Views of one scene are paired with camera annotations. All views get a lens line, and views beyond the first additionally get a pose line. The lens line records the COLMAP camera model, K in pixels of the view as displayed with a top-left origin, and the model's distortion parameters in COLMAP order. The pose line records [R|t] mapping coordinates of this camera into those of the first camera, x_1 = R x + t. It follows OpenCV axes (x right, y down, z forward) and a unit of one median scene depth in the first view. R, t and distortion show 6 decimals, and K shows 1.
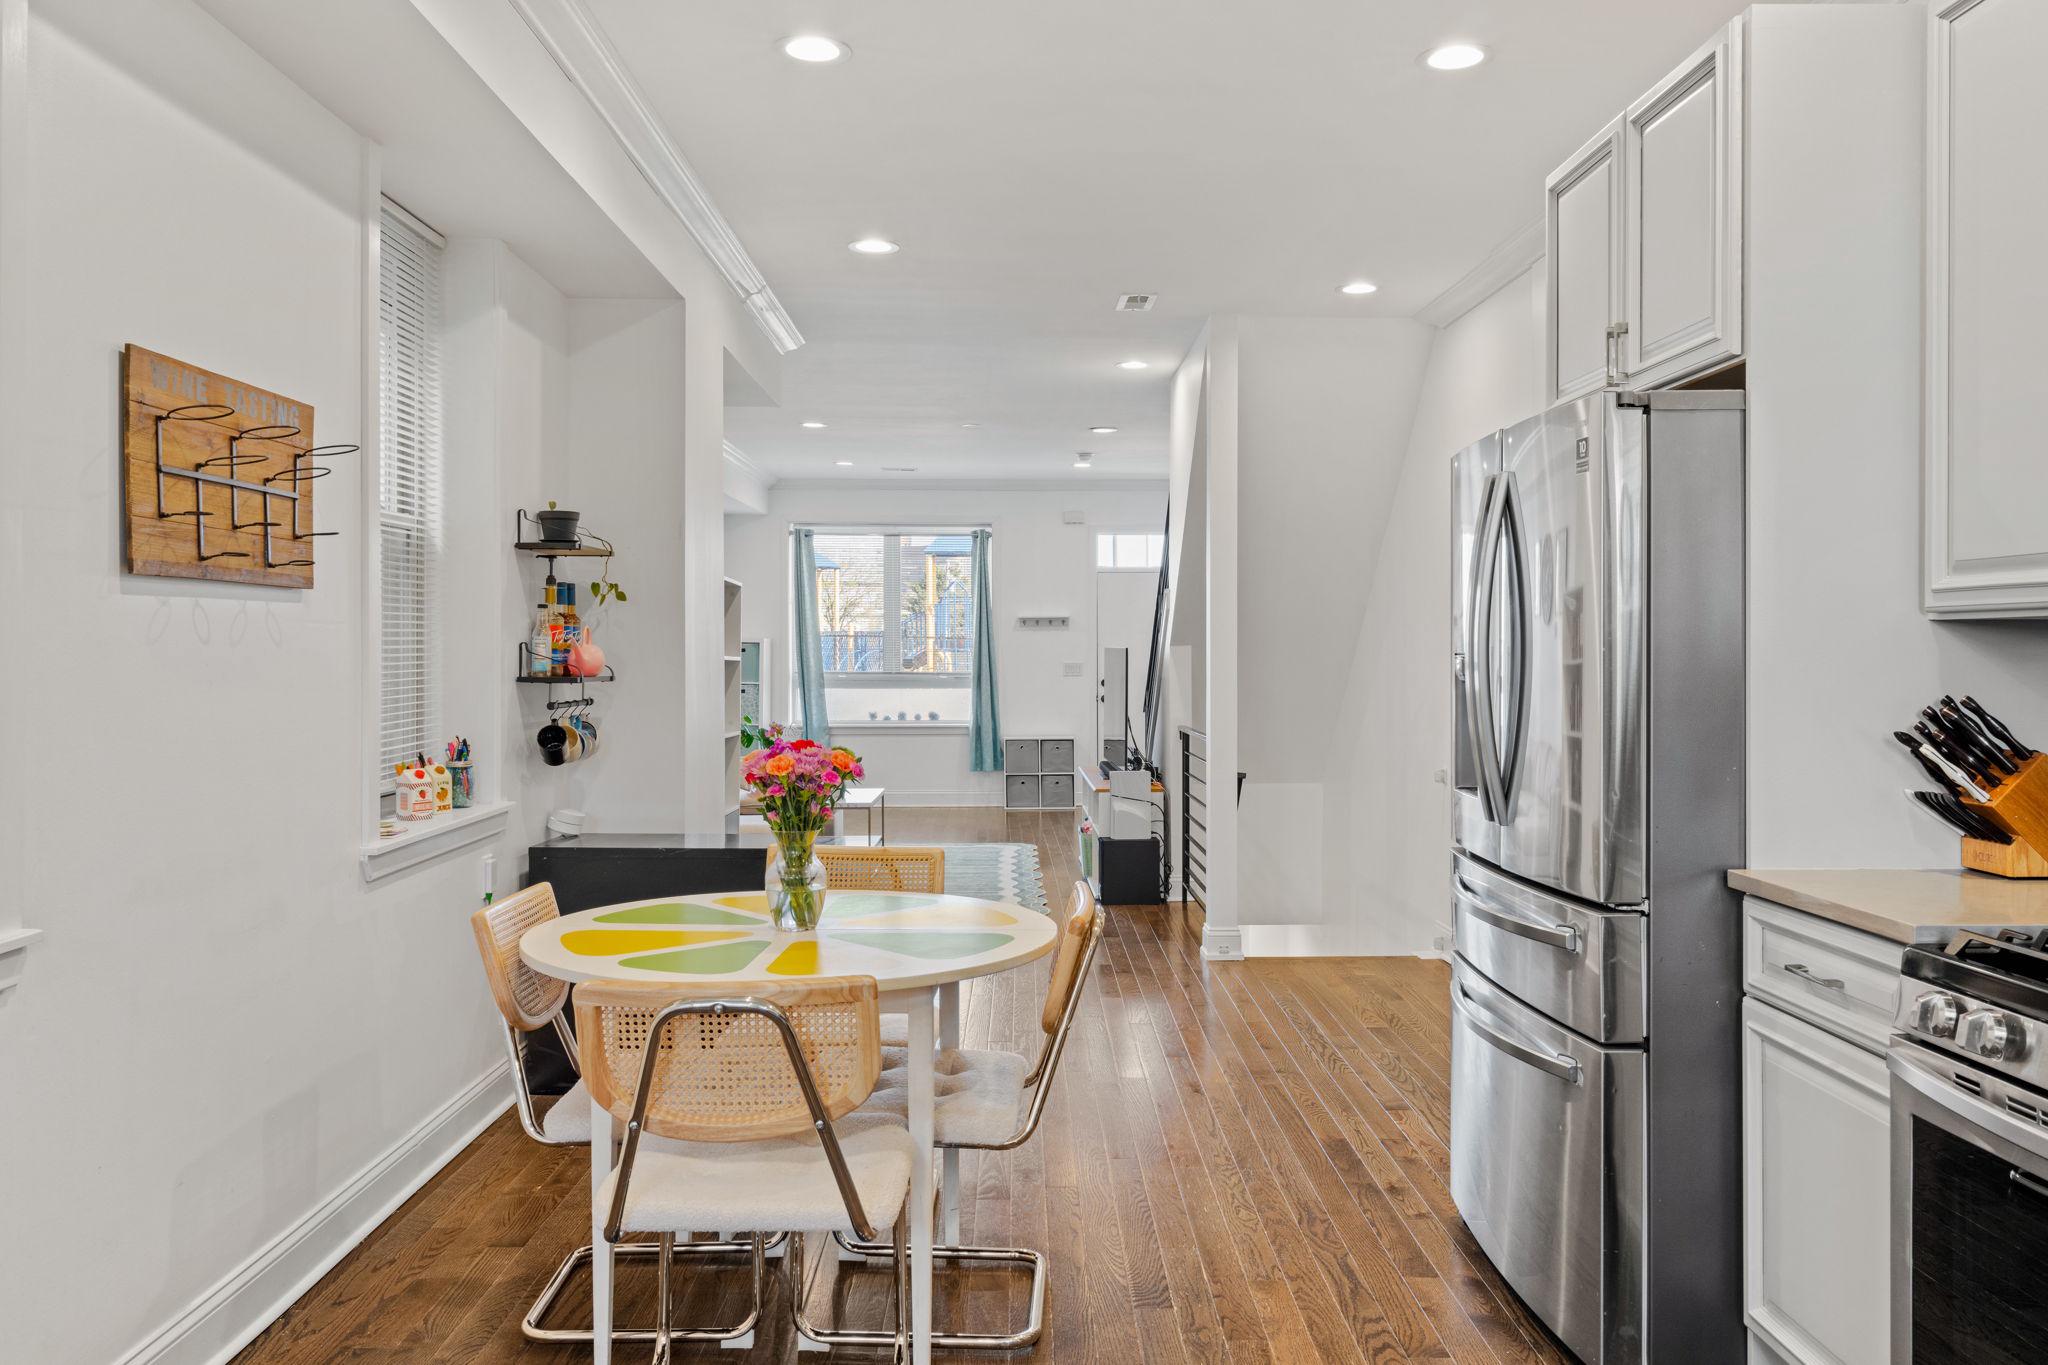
lens RADIAL K [[1506.0, 0, 1021.4], [0, 1506.0, 678.5], [0, 0, 1]] dist [0.007880, 0.003759]
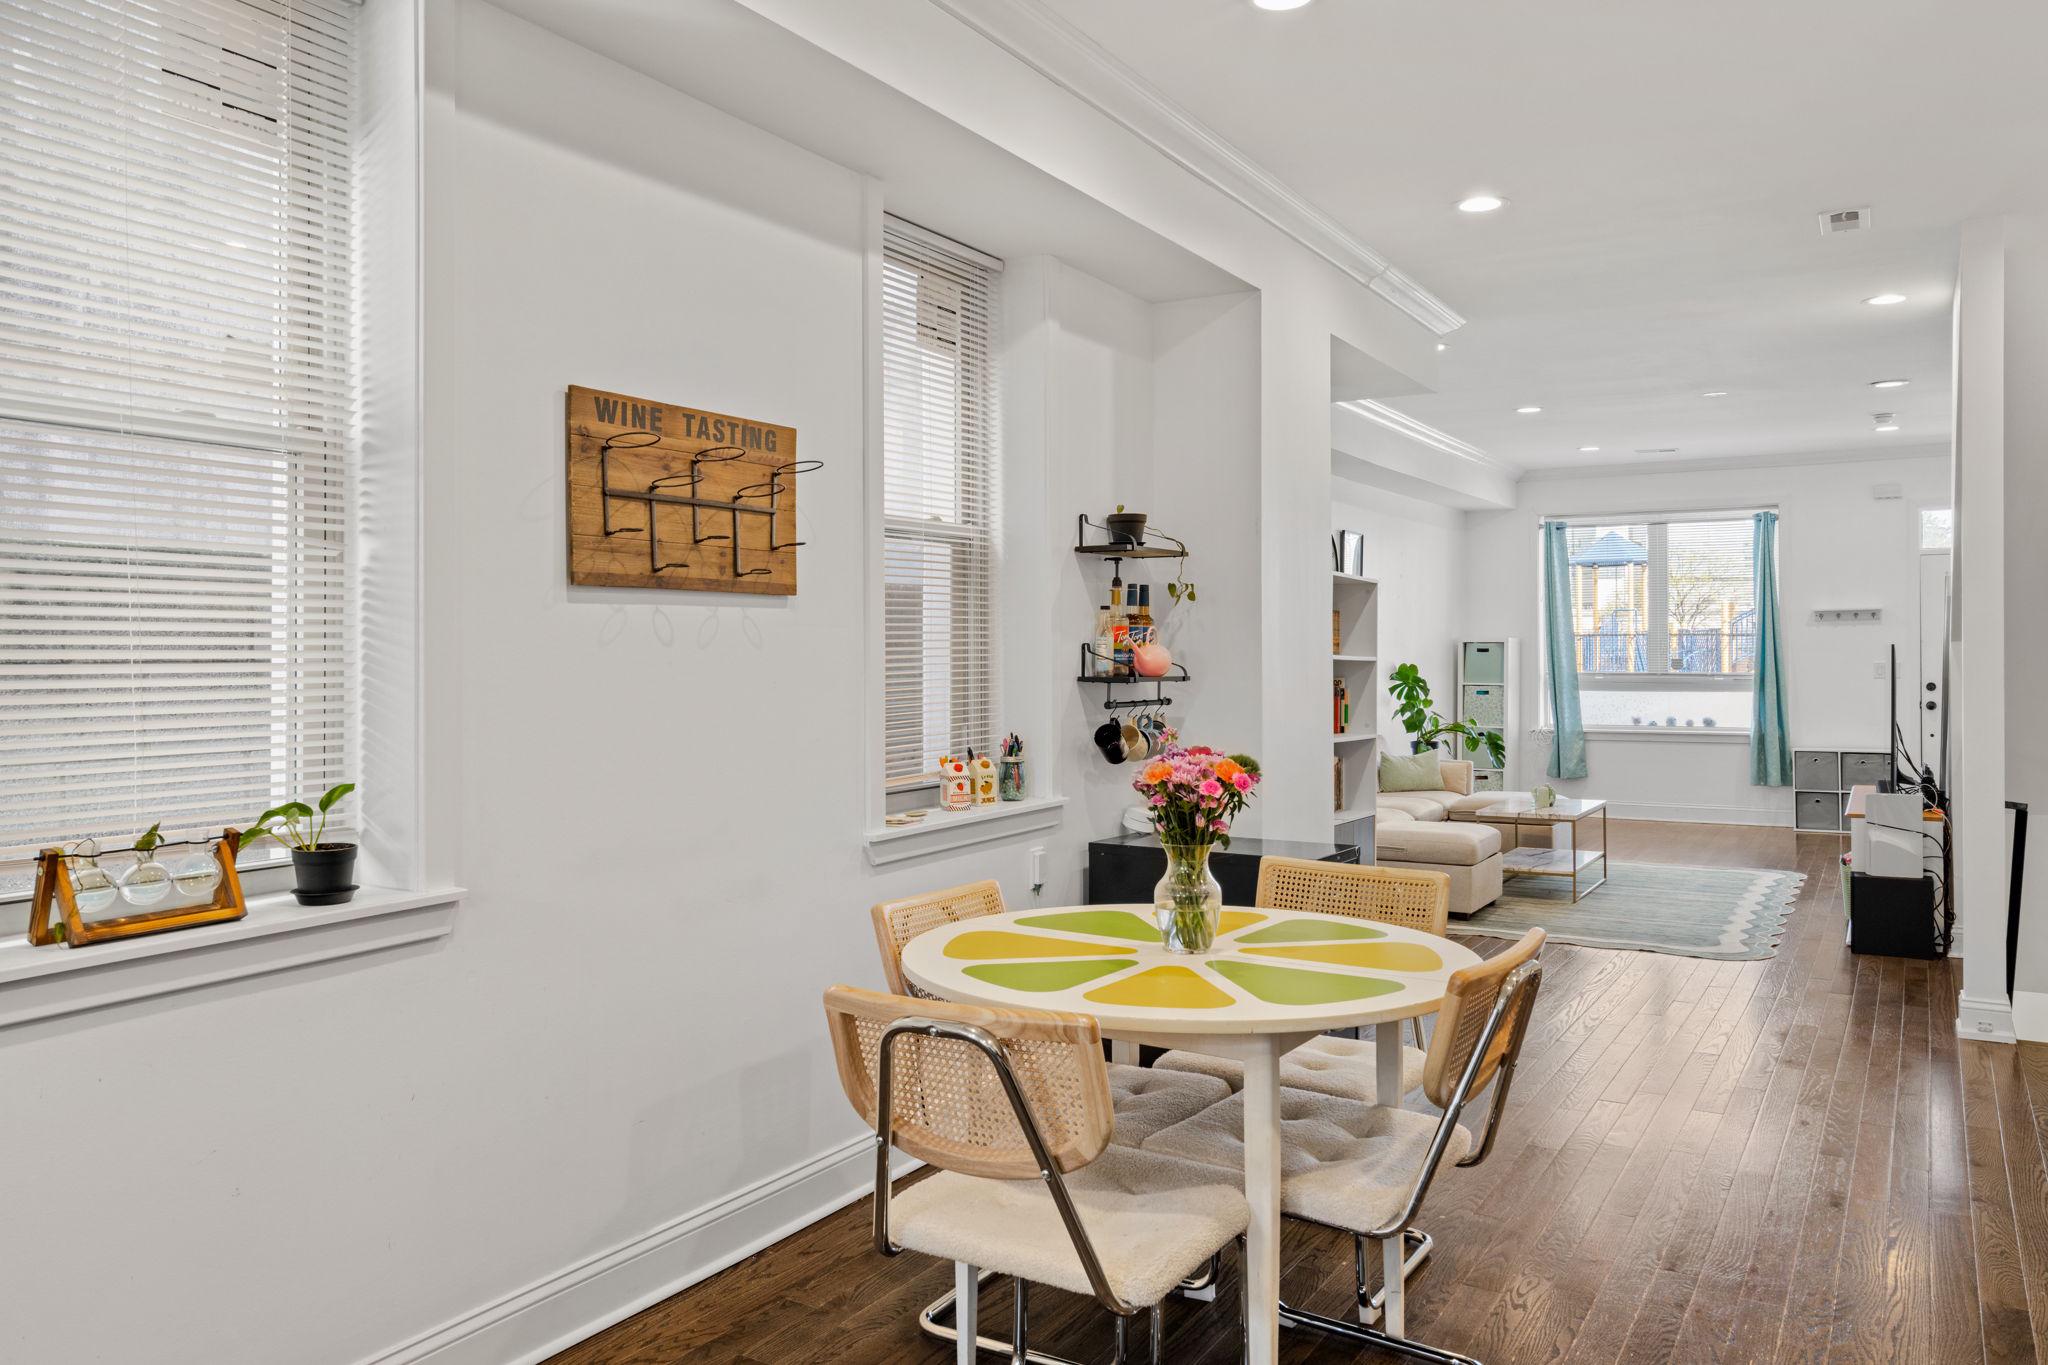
lens RADIAL K [[1465.8, 0, 1024.7], [0, 1465.8, 677.7], [0, 0, 1]] dist [0.010581, 0.001478]
pose [[0.855172, 0.003759, -0.518330, 0.157201], [-0.004262, 0.999991, 0.000220, -0.000362], [0.518326, 0.002021, 0.855181, 0.124080]]
